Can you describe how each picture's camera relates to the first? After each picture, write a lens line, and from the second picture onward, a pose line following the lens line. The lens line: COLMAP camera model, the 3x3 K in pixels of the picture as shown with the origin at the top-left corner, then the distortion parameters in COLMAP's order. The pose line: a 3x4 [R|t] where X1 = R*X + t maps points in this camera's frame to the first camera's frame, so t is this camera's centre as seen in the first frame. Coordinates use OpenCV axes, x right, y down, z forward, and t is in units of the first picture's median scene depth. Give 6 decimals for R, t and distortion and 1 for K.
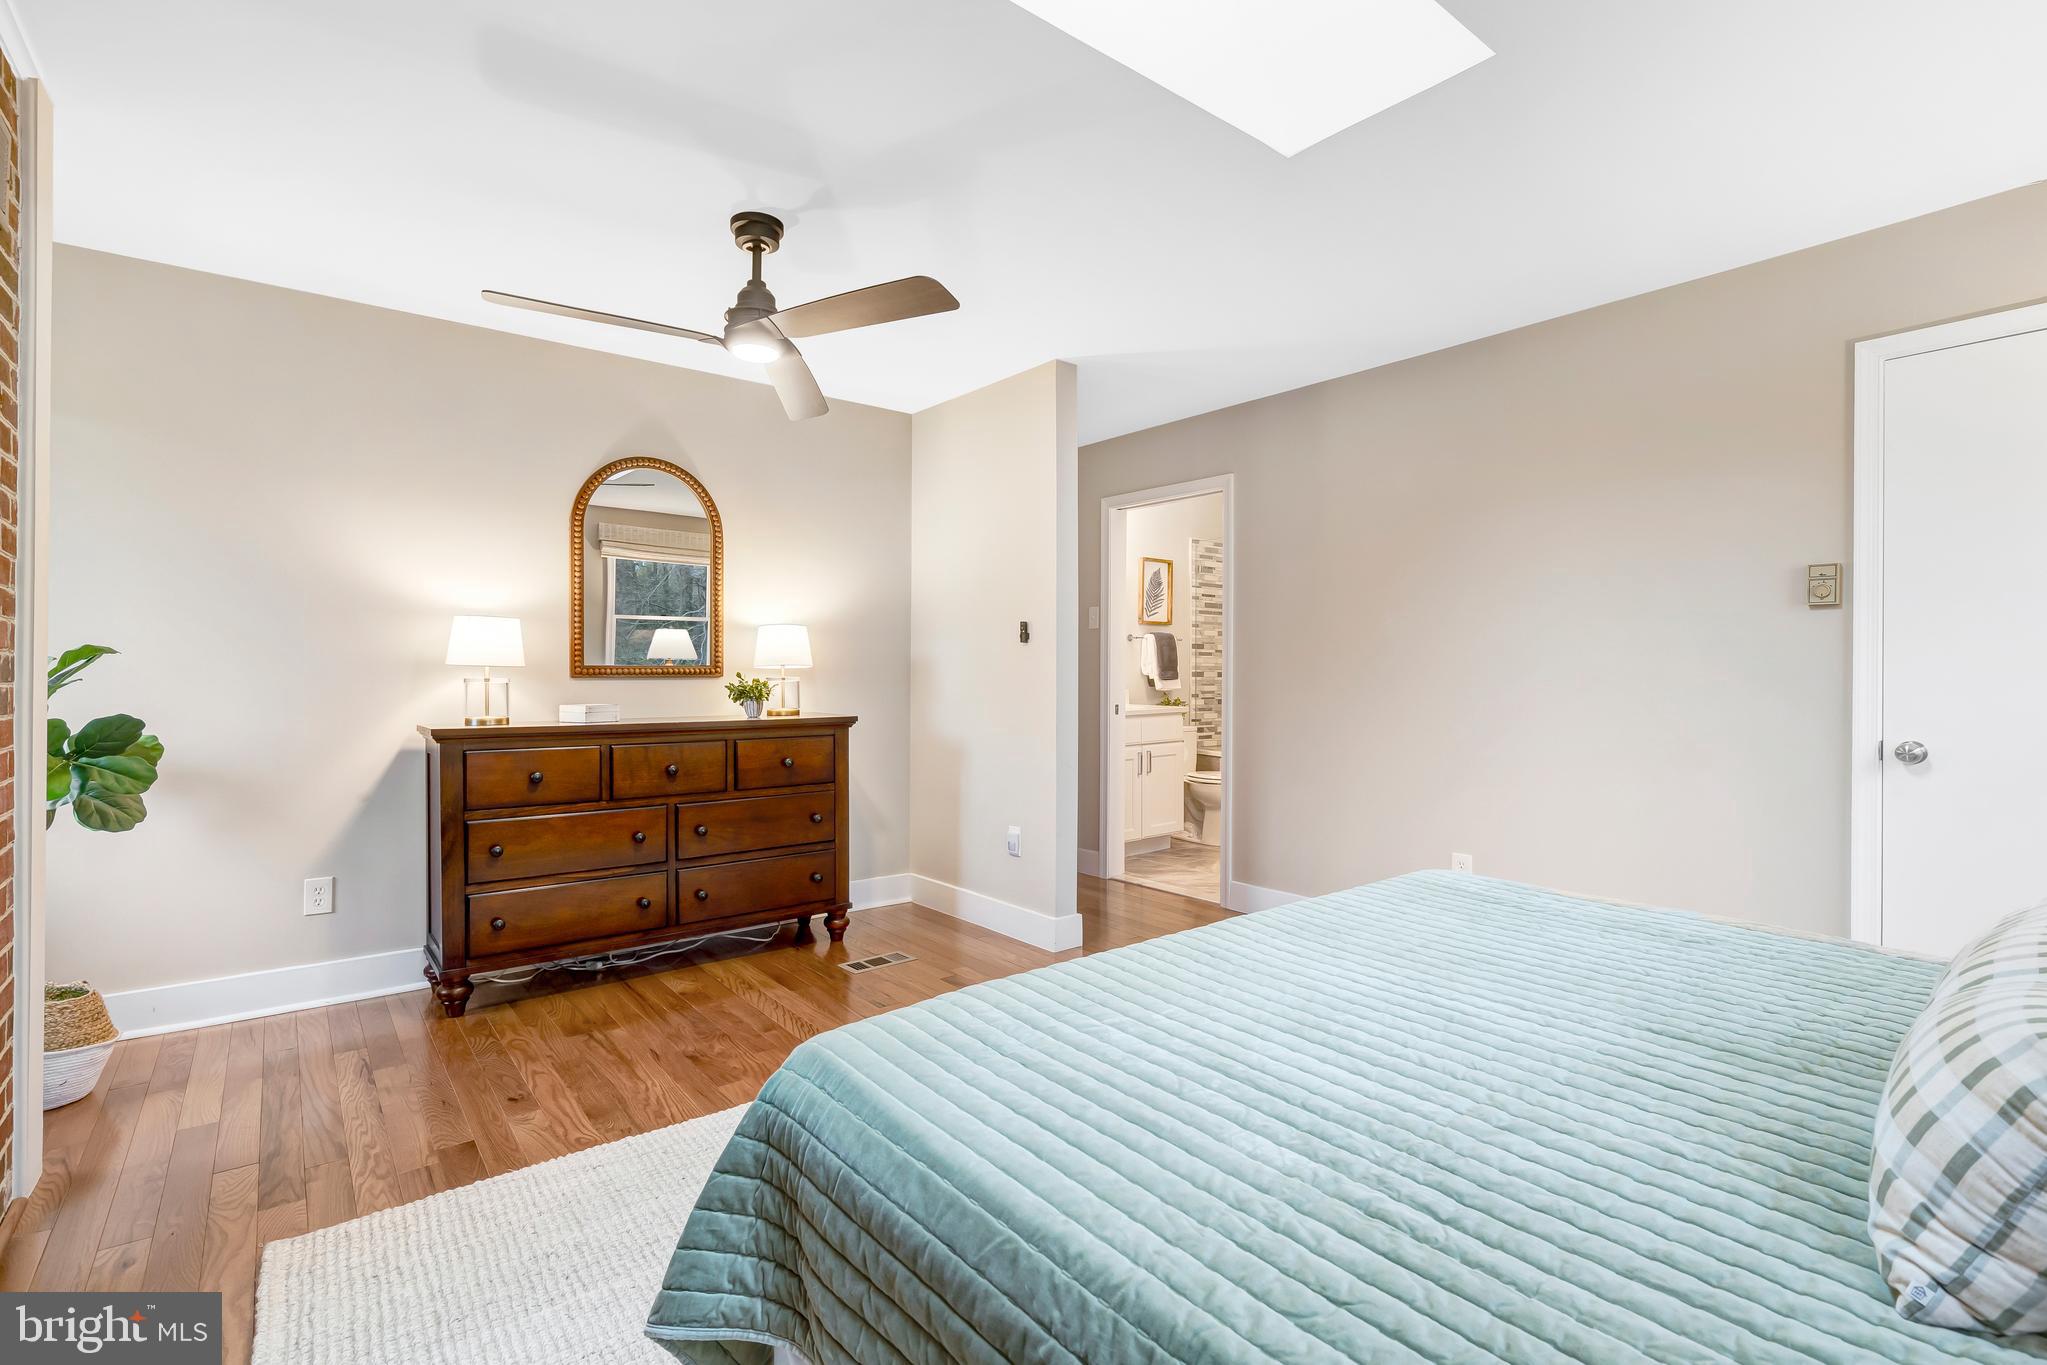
lens RADIAL K [[939.1, 0, 1017.5], [0, 939.1, 671.9], [0, 0, 1]] dist [-0.003511, 0.000481]
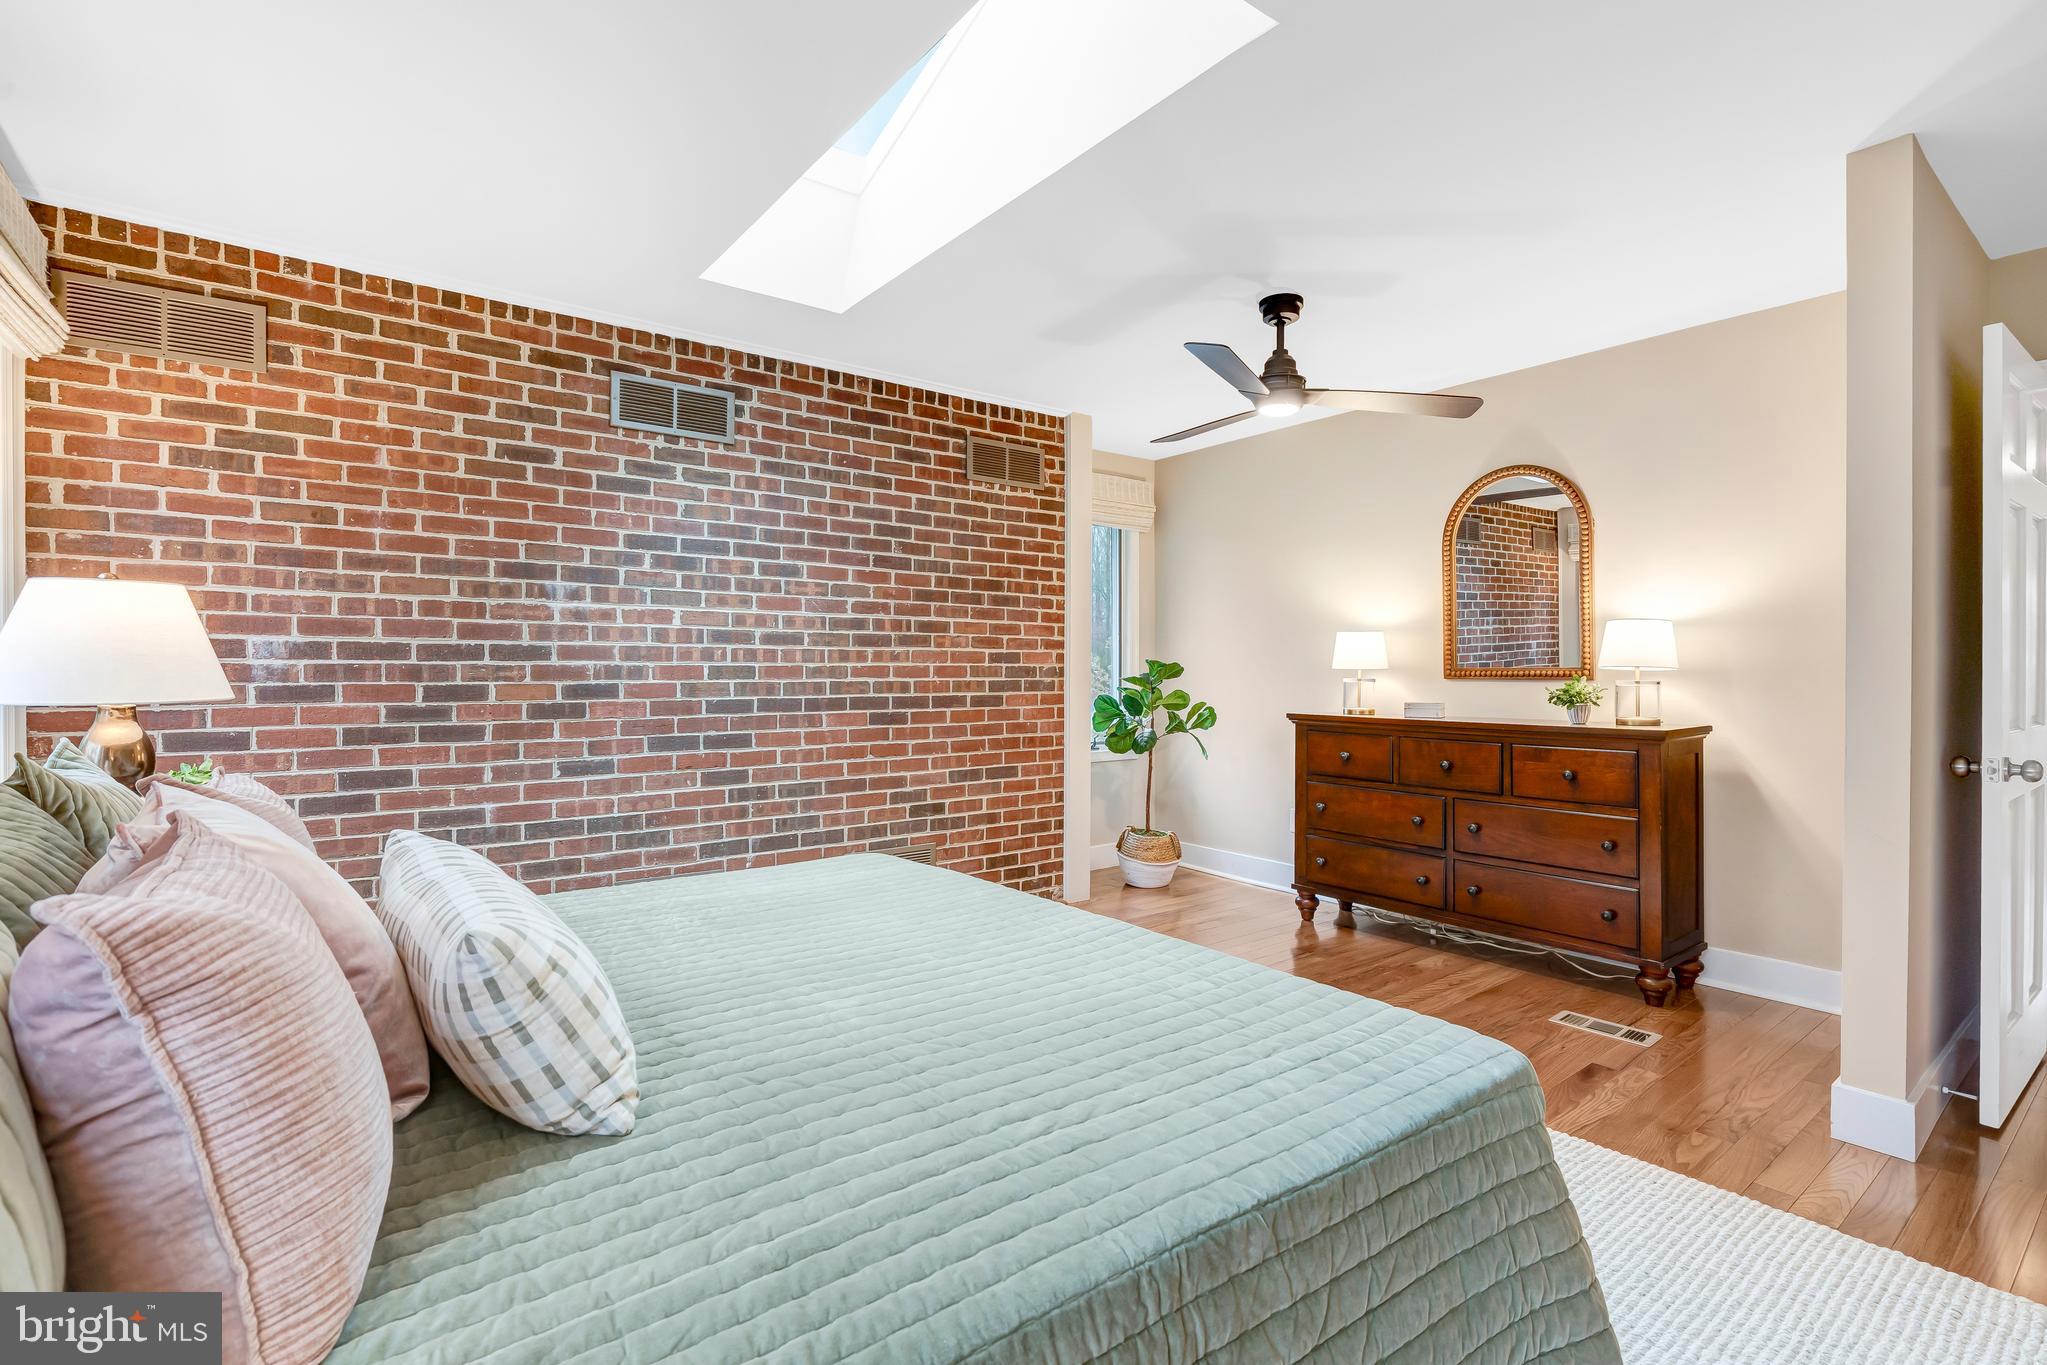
lens RADIAL K [[939.1, 0, 1017.5], [0, 939.1, 671.9], [0, 0, 1]] dist [-0.003511, 0.000481]
pose [[-0.034308, 0.000663, -0.999411, 0.699363], [-0.004716, 0.999989, 0.000825, -0.000965], [0.999400, 0.004741, -0.034304, 0.524422]]
